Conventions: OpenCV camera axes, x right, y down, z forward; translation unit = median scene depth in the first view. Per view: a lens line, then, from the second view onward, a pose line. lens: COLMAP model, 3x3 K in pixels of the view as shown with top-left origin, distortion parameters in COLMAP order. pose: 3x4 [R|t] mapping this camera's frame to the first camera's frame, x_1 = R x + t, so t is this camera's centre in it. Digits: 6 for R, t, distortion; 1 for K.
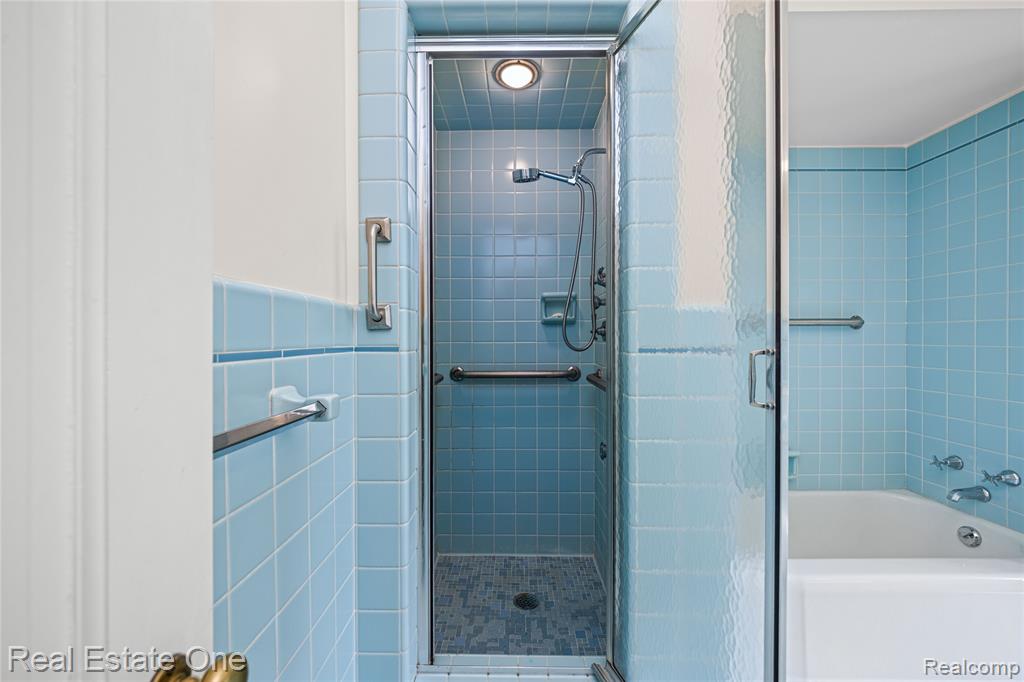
lens RADIAL K [[394.3, 0, 509.2], [0, 394.3, 340.0], [0, 0, 1]] dist [-0.001717, -0.000270]
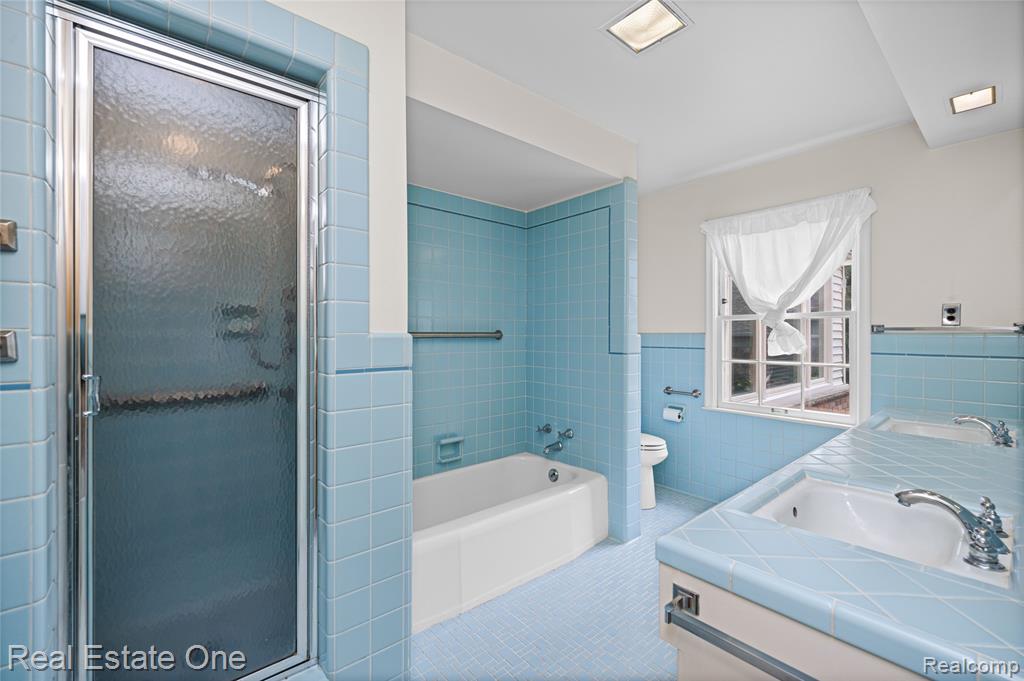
lens RADIAL K [[444.1, 0, 517.9], [0, 444.1, 334.7], [0, 0, 1]] dist [-0.001933, -0.000548]
pose [[0.753050, -0.000256, 0.657963, -0.083997], [-0.003246, 0.999986, 0.004104, -0.059209], [-0.657956, -0.005226, 0.753039, -0.221663]]
